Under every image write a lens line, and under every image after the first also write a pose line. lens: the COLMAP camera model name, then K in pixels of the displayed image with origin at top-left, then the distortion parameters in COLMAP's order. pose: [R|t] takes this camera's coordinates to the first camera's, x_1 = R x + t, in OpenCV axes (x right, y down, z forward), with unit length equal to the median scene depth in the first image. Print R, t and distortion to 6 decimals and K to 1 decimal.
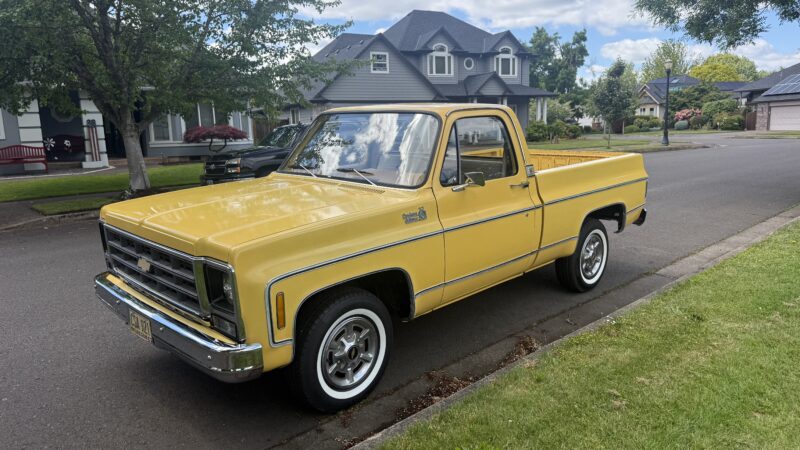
lens RADIAL K [[568.7, 0, 398.0], [0, 568.7, 225.0], [0, 0, 1]] dist [0.025492, -0.005069]
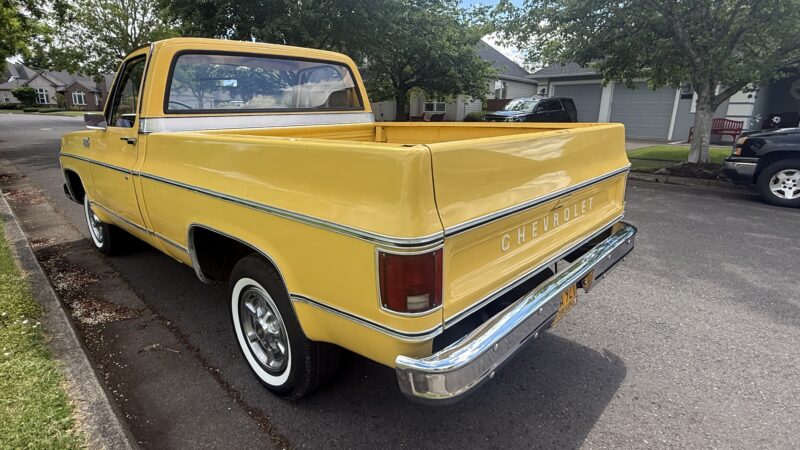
lens RADIAL K [[415.6, 0, 400.6], [0, 415.6, 223.9], [0, 0, 1]] dist [-0.001059, 0.000064]
pose [[0.034357, 0.284033, -0.958199, 0.810349], [-0.185945, 0.943841, 0.273110, -0.185349], [0.981959, 0.168789, 0.085243, 1.317188]]
